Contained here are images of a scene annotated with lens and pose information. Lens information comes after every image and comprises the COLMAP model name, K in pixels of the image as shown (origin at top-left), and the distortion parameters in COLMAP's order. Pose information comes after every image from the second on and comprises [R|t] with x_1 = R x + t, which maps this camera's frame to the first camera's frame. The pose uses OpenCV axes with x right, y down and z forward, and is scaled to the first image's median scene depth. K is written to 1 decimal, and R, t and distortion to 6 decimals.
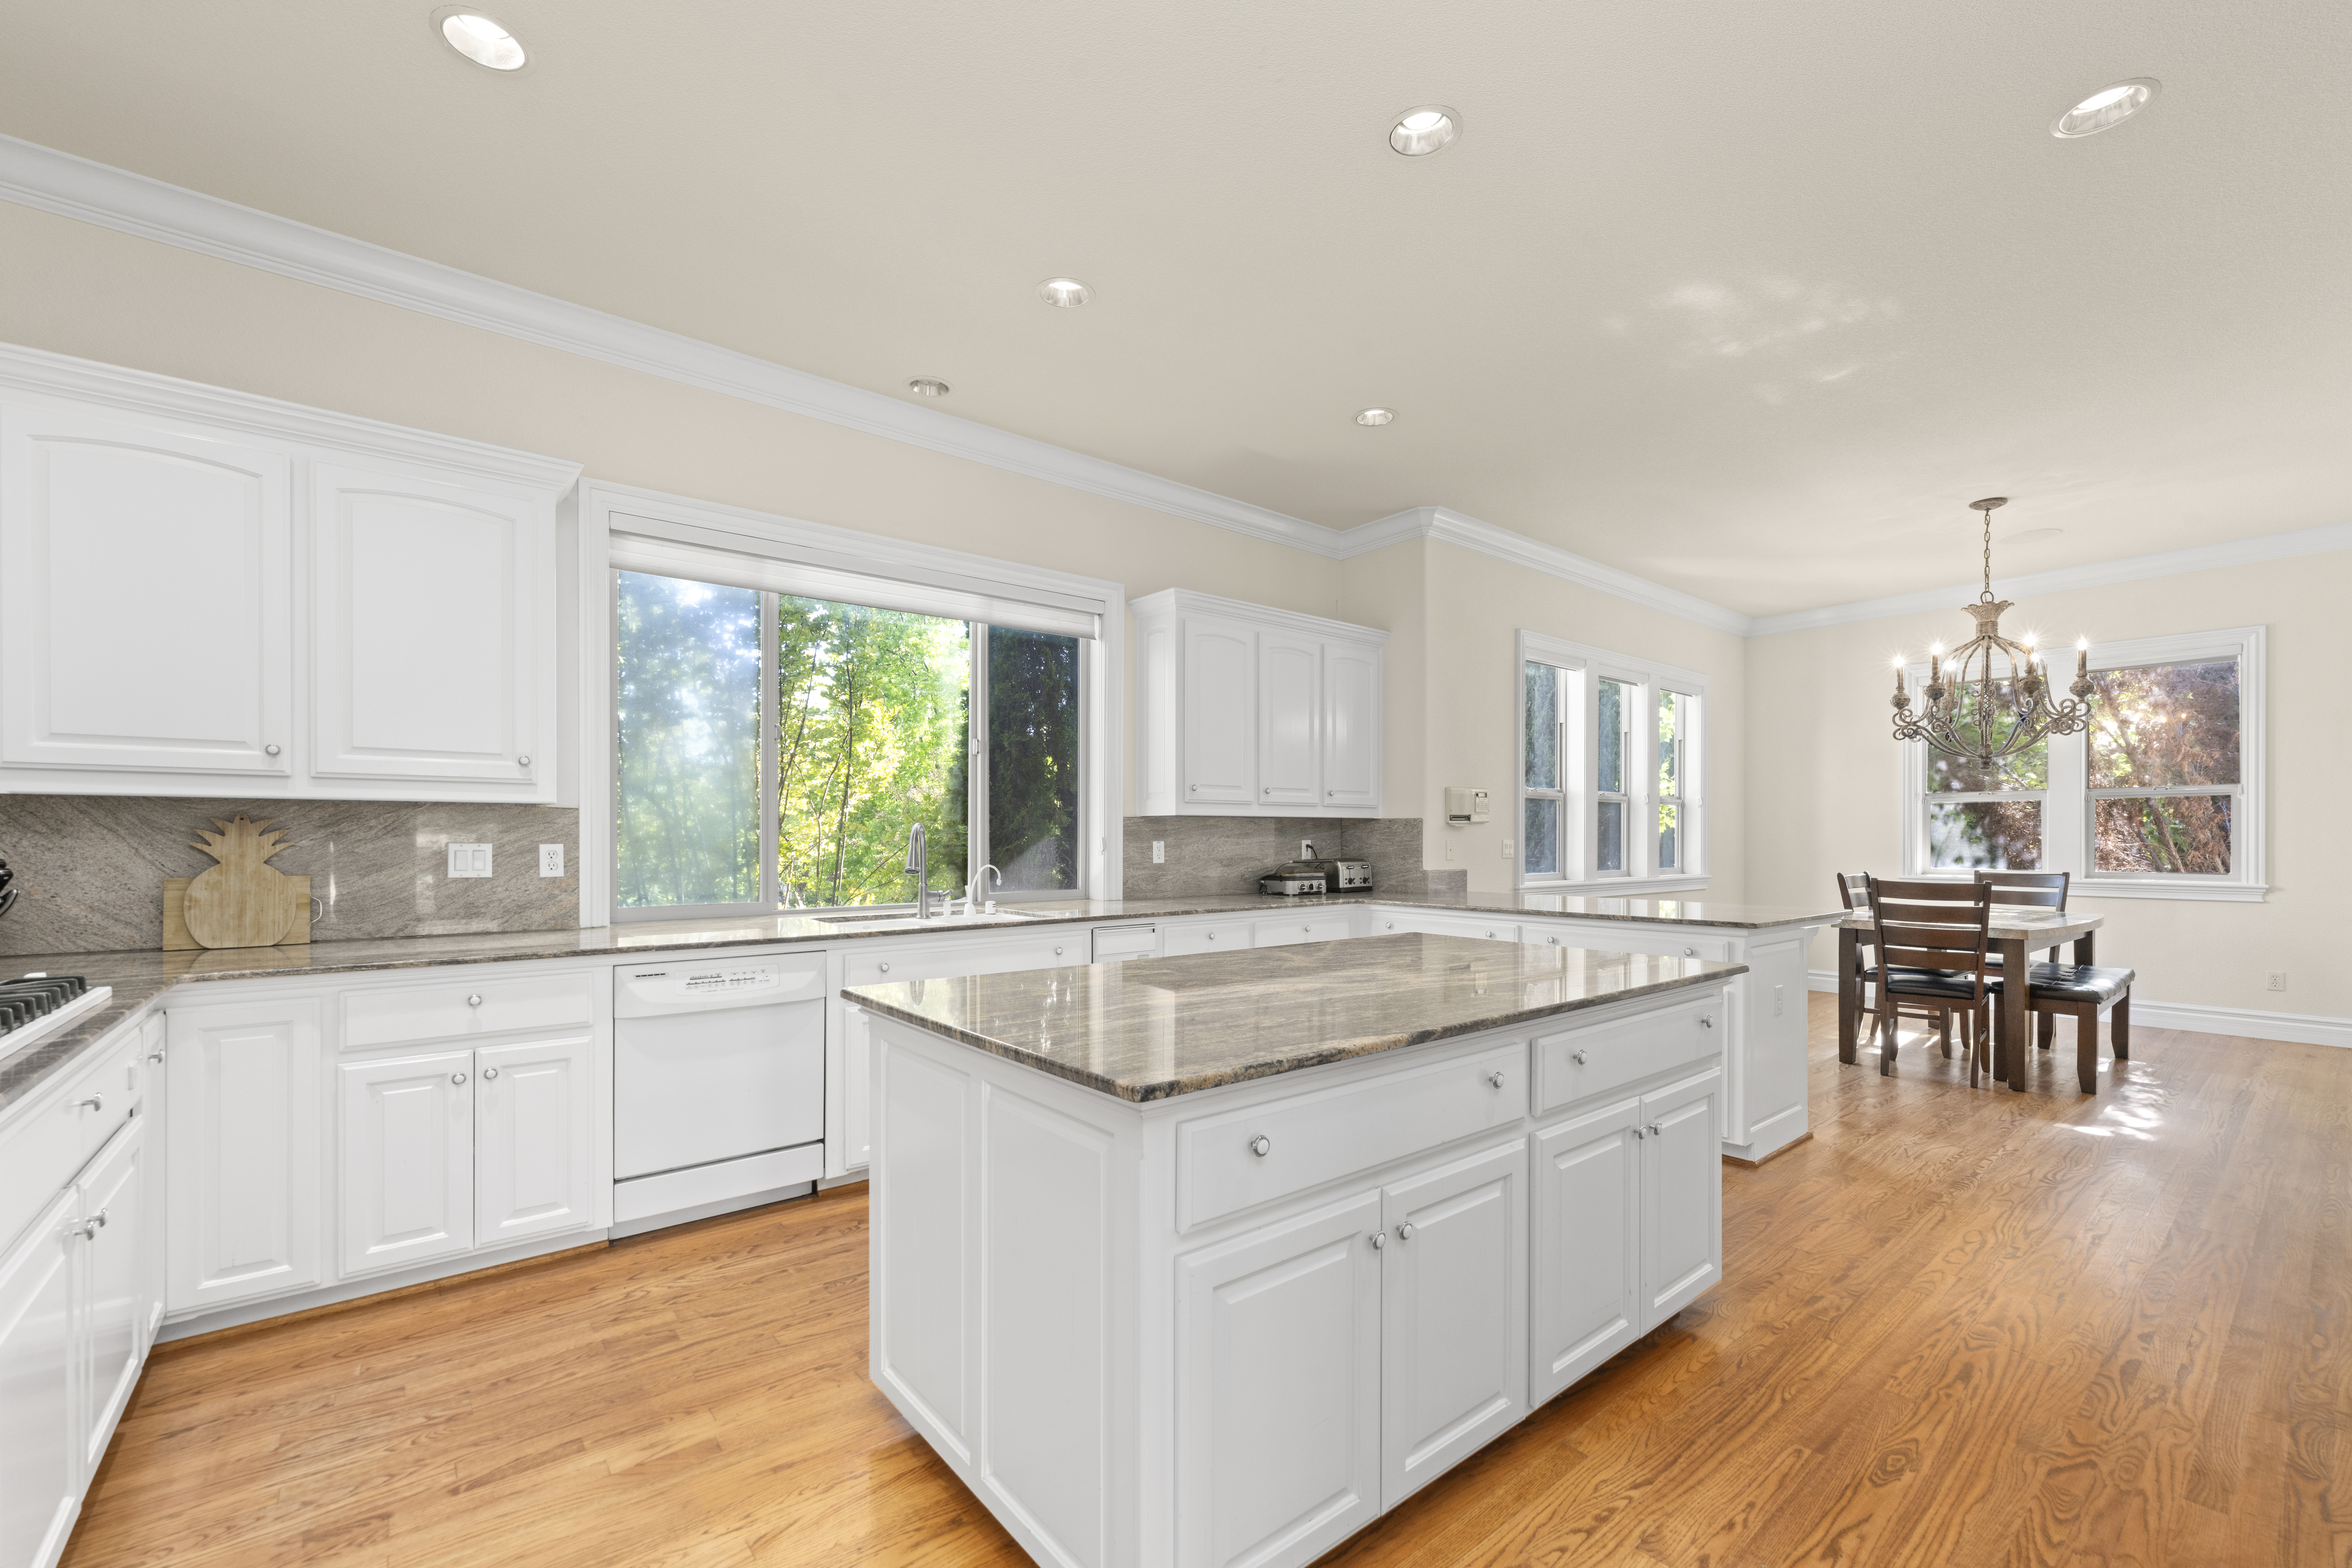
lens RADIAL K [[965.7, 0, 1135.4], [0, 965.7, 834.5], [0, 0, 1]] dist [-0.000058, 0.000156]
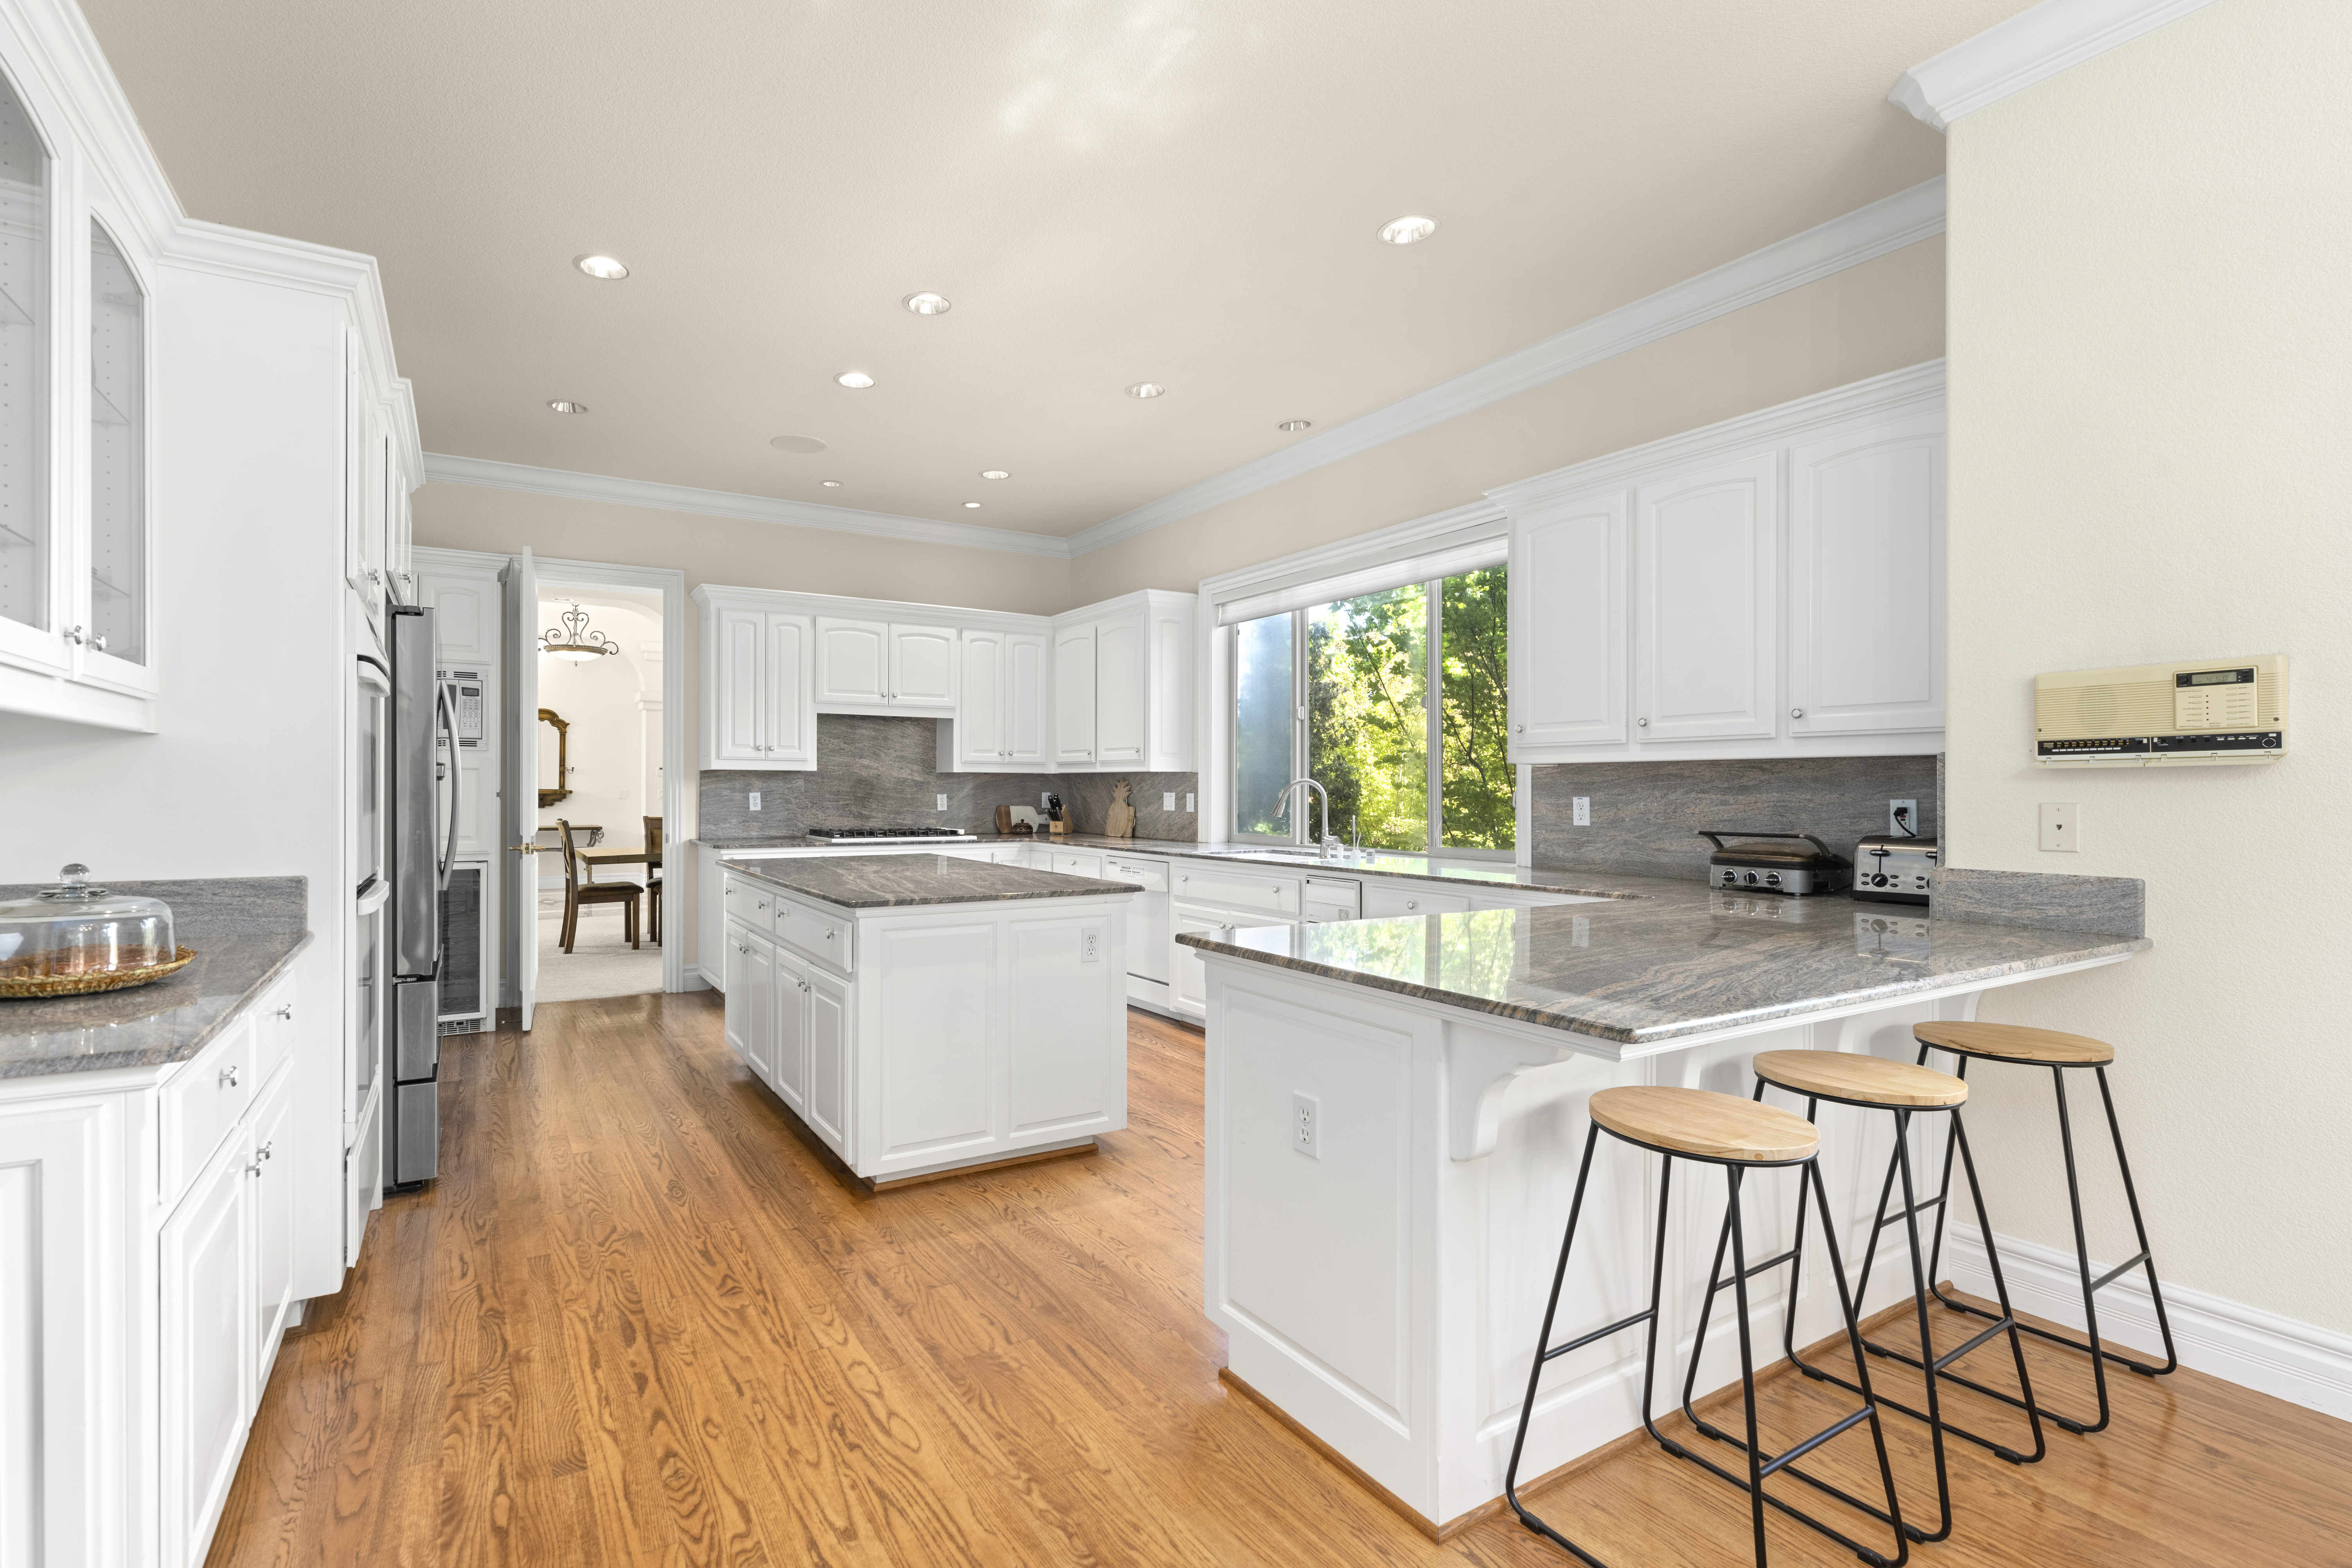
lens RADIAL K [[1057.0, 0, 1081.9], [0, 1057.0, 791.0], [0, 0, 1]] dist [0.000578, 0.000407]
pose [[-0.140700, 0.002907, -0.990048, 0.928024], [-0.000953, 0.999995, 0.003071, -0.000195], [0.990052, 0.001376, -0.140697, 0.735480]]
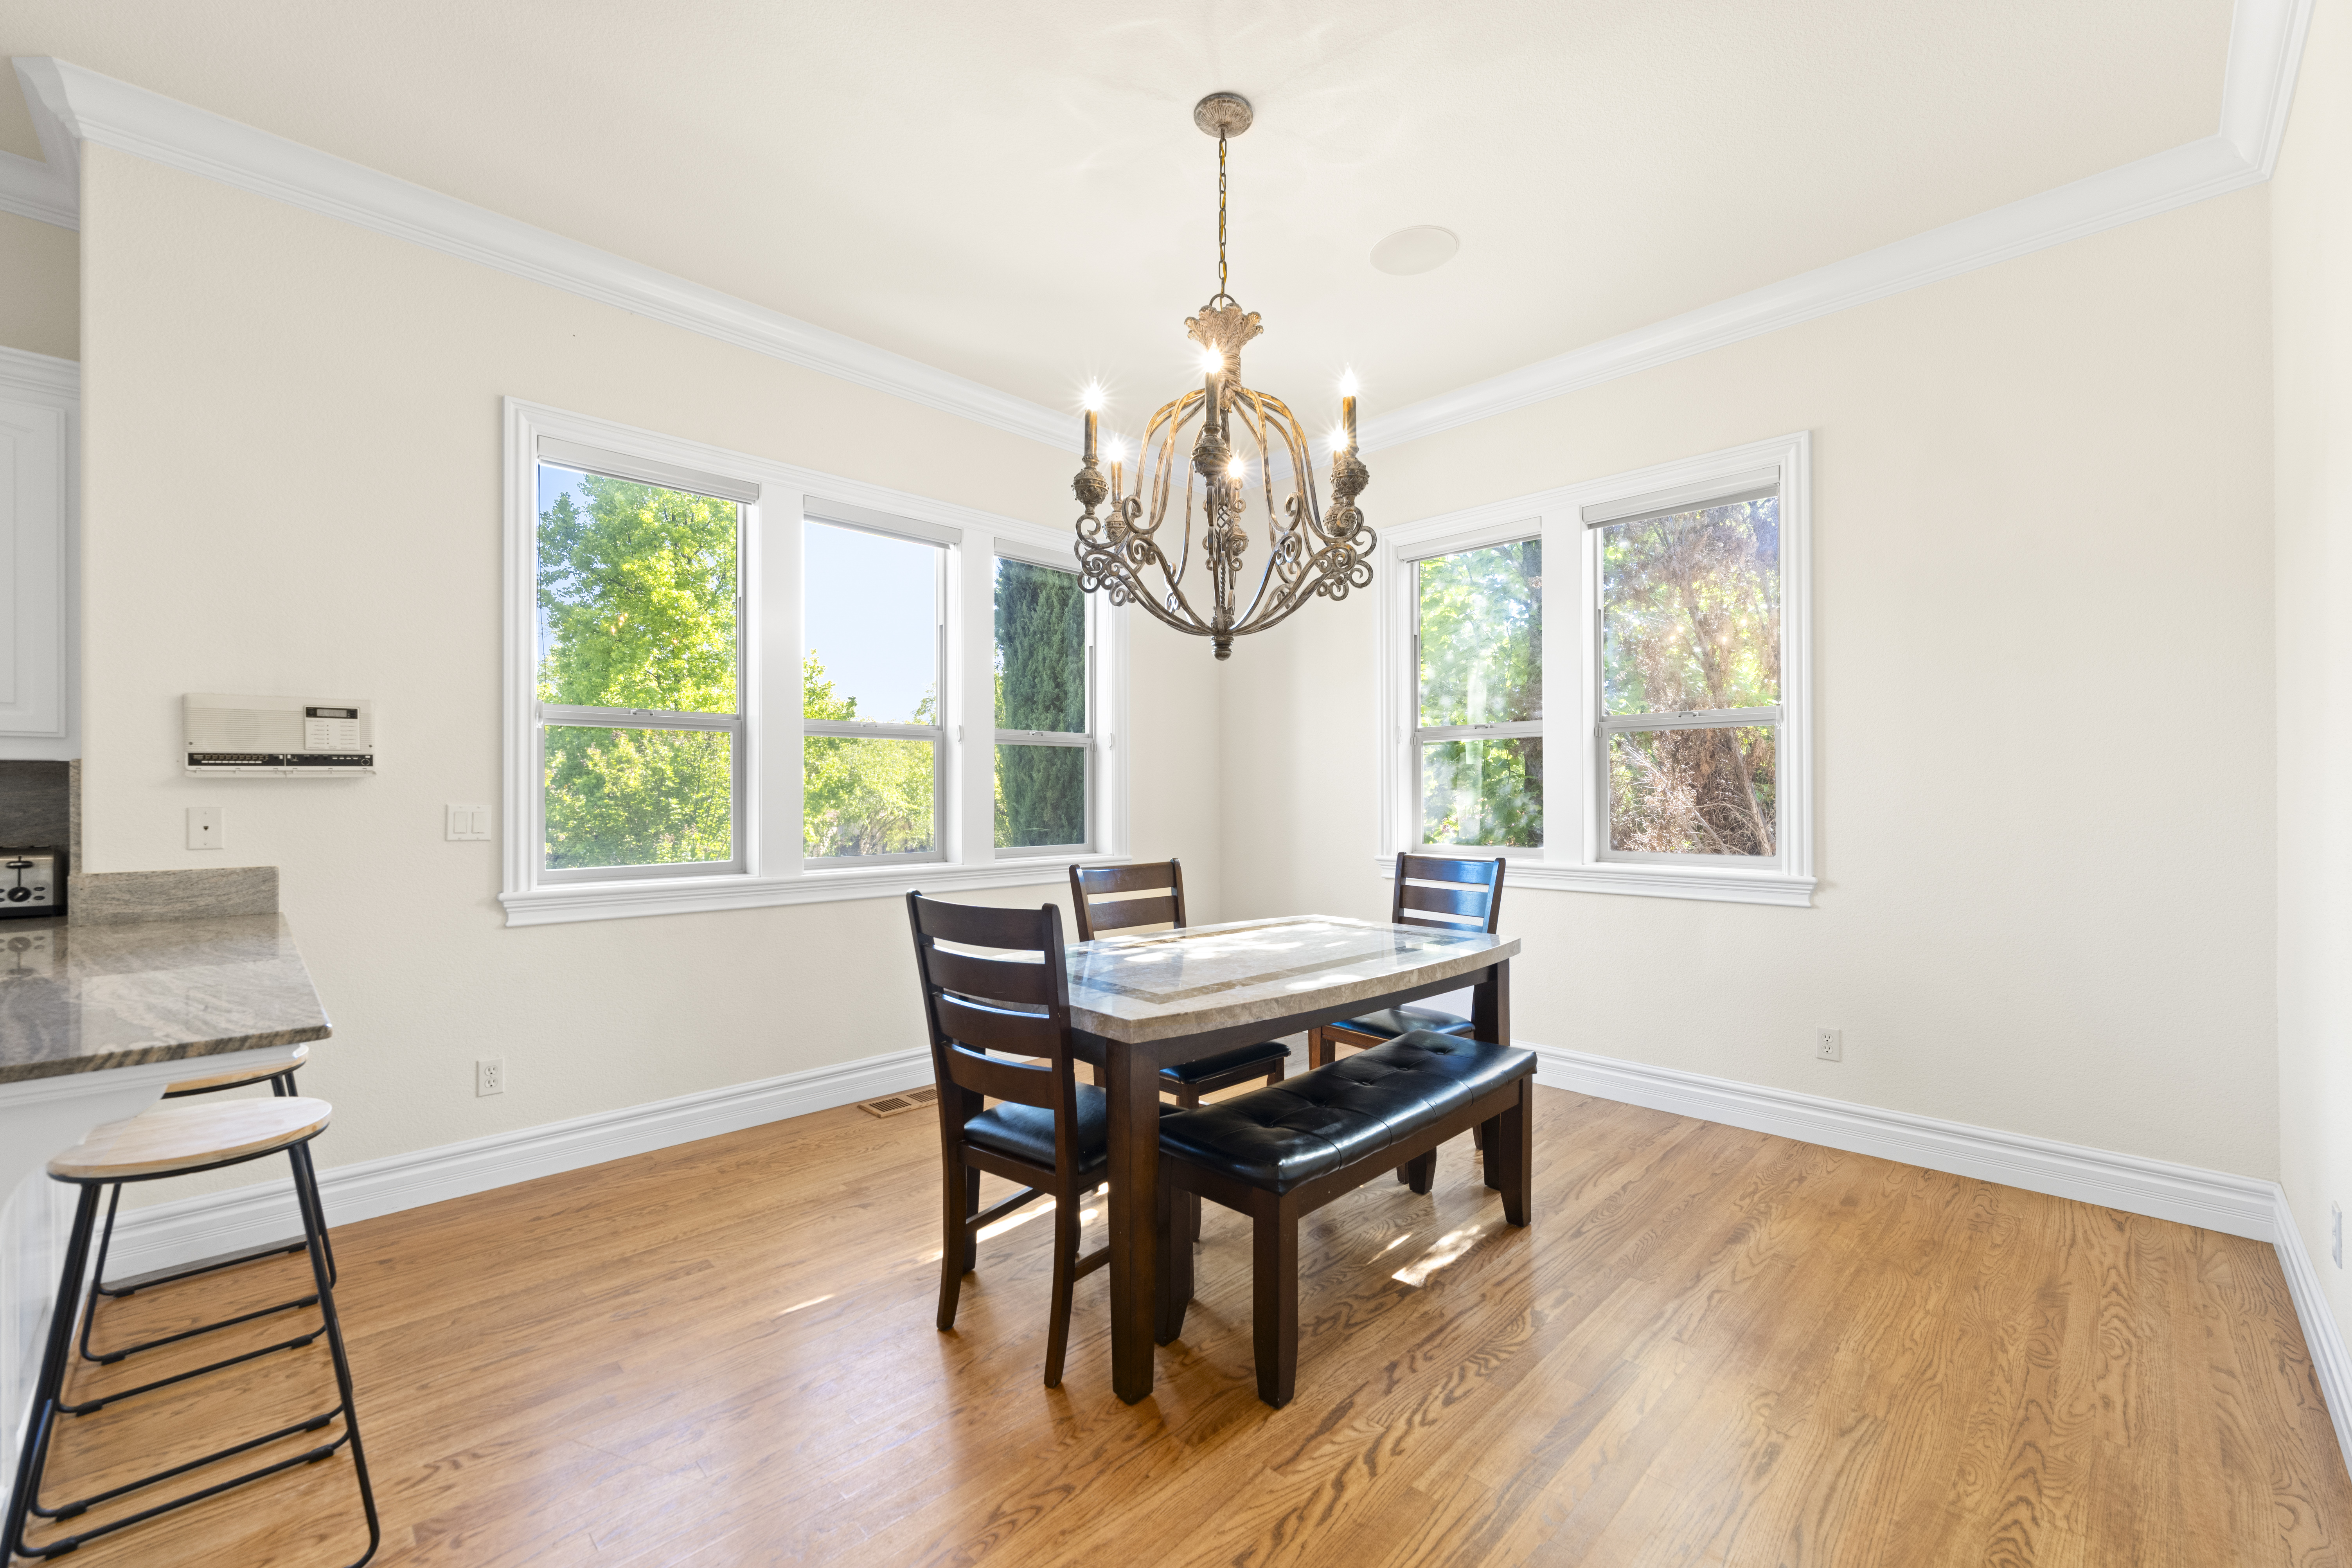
lens RADIAL K [[936.2, 0, 1176.6], [0, 936.2, 793.3], [0, 0, 1]] dist [0.001310, 0.000113]
pose [[0.993892, -0.002532, 0.110325, 0.838467], [0.002302, 0.999995, 0.002212, -0.001011], [-0.110330, -0.001945, 0.993893, 0.554495]]
